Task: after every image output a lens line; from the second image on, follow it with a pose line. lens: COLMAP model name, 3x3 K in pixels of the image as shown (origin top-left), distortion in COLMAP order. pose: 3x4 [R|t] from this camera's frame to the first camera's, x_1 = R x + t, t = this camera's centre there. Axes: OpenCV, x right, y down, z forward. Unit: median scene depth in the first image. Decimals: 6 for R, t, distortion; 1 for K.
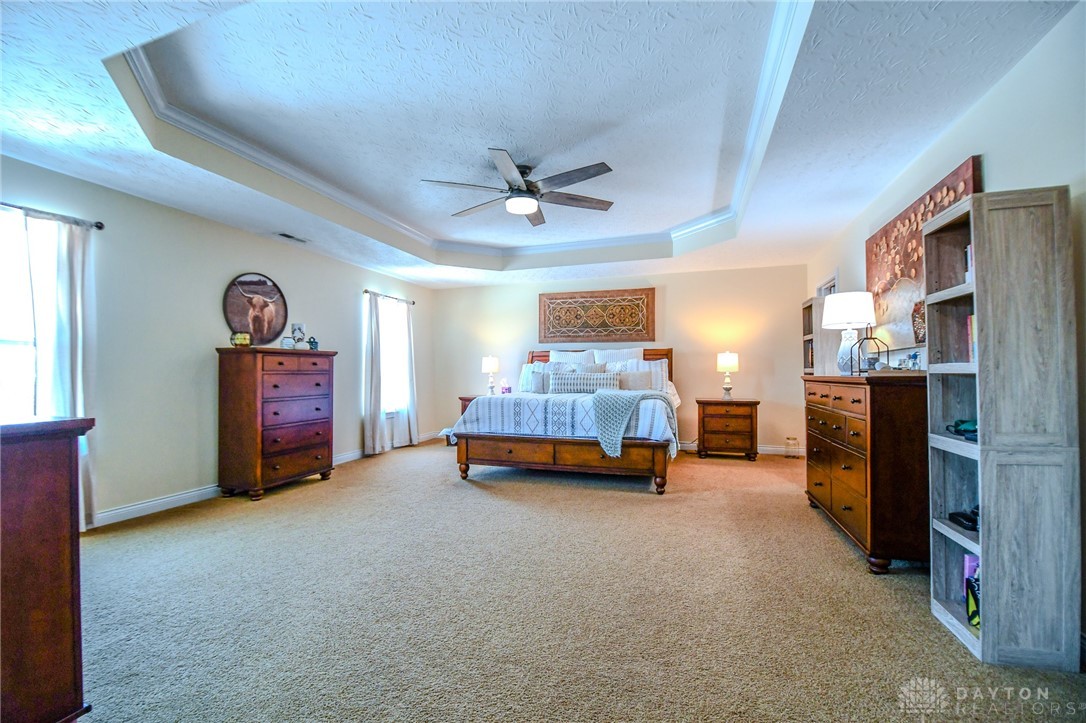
lens RADIAL K [[477.0, 0, 529.0], [0, 477.0, 369.1], [0, 0, 1]] dist [0.019412, -0.024191]
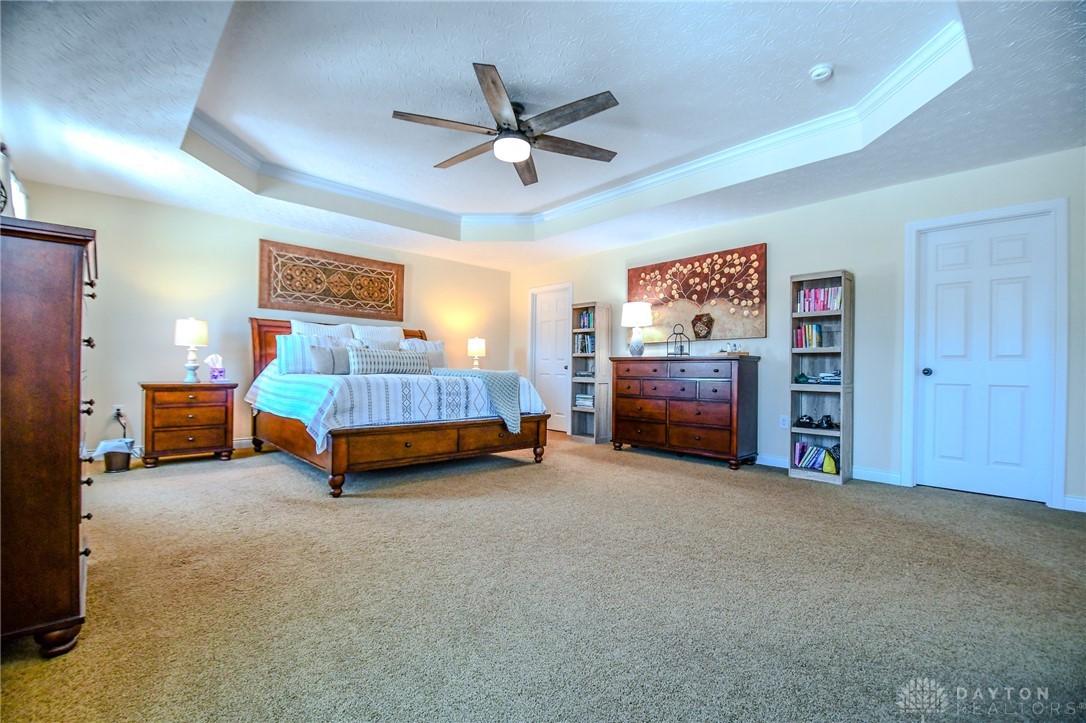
lens RADIAL K [[477.0, 0, 529.0], [0, 477.0, 369.1], [0, 0, 1]] dist [0.019412, -0.024191]
pose [[0.483722, 0.012493, 0.875133, -0.608922], [-0.022119, 0.999753, -0.002046, 0.044795], [-0.874942, -0.018368, 0.483879, 0.438827]]
